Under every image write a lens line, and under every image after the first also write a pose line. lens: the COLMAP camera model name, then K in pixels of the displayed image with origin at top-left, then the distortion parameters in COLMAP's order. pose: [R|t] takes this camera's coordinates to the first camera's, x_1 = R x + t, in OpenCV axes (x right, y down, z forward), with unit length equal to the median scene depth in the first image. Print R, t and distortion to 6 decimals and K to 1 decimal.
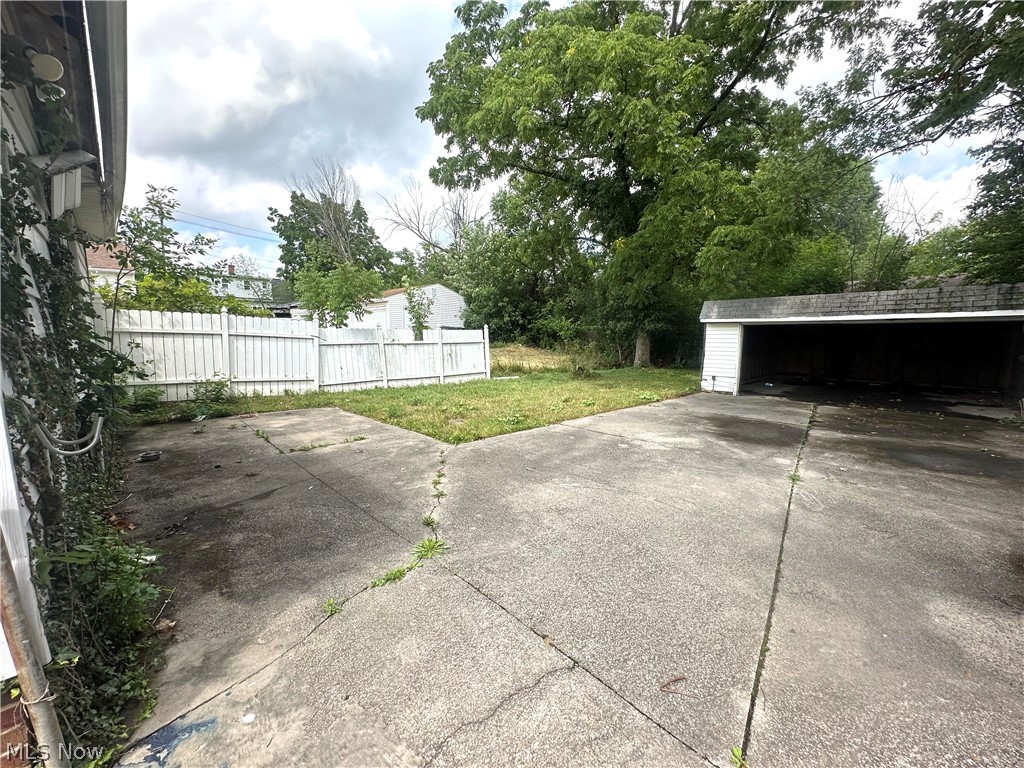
lens RADIAL K [[410.4, 0, 510.3], [0, 410.4, 383.7], [0, 0, 1]] dist [-0.002876, -0.000833]
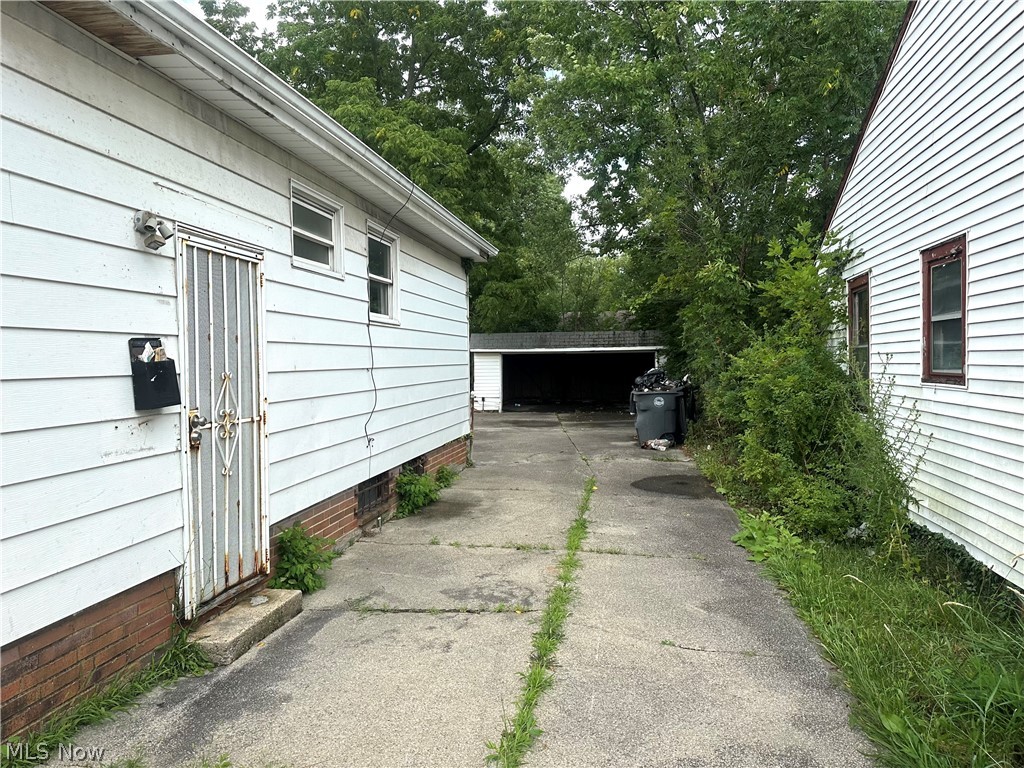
lens RADIAL K [[713.6, 0, 514.0], [0, 713.6, 383.7], [0, 0, 1]] dist [0.011699, -0.023665]
pose [[0.804235, -0.026733, 0.593710, -0.668995], [0.078920, 0.994945, -0.062105, 0.078931], [-0.589048, 0.096803, 0.802279, -0.717831]]
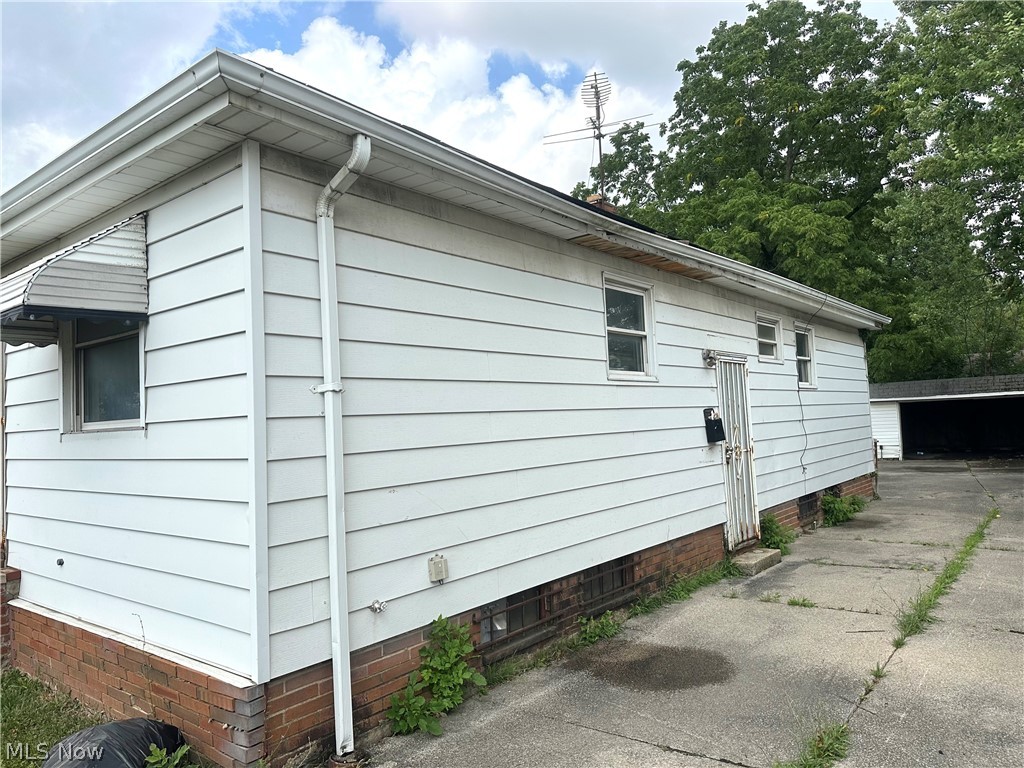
lens RADIAL K [[713.6, 0, 505.7], [0, 713.6, 377.6], [0, 0, 1]] dist [0.011699, -0.023665]
pose [[0.992166, -0.034971, 0.119928, -0.879232], [0.056515, 0.981813, -0.181246, 0.107836], [-0.111408, 0.186604, 0.976098, -1.003744]]
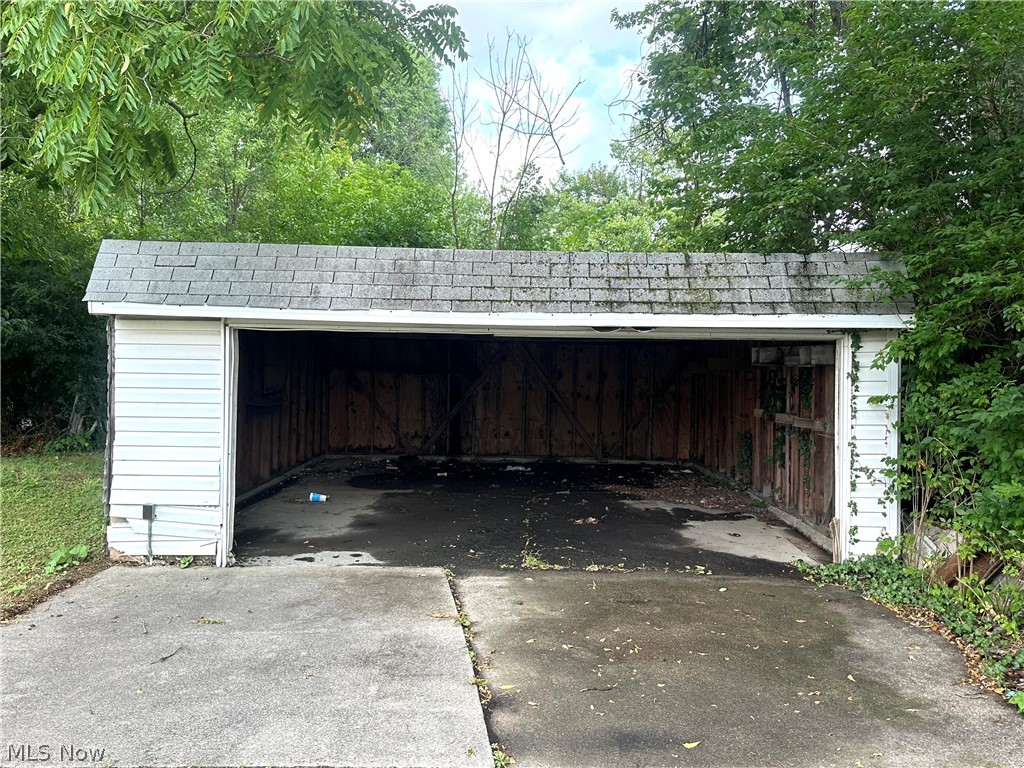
lens RADIAL K [[849.7, 0, 513.2], [0, 849.7, 382.7], [0, 0, 1]] dist [0.083951, -0.005641]
pose [[0.692958, -0.012547, 0.720868, 0.253834], [0.064805, 0.996885, -0.044945, -0.062465], [-0.718059, 0.077861, 0.691613, 0.421097]]
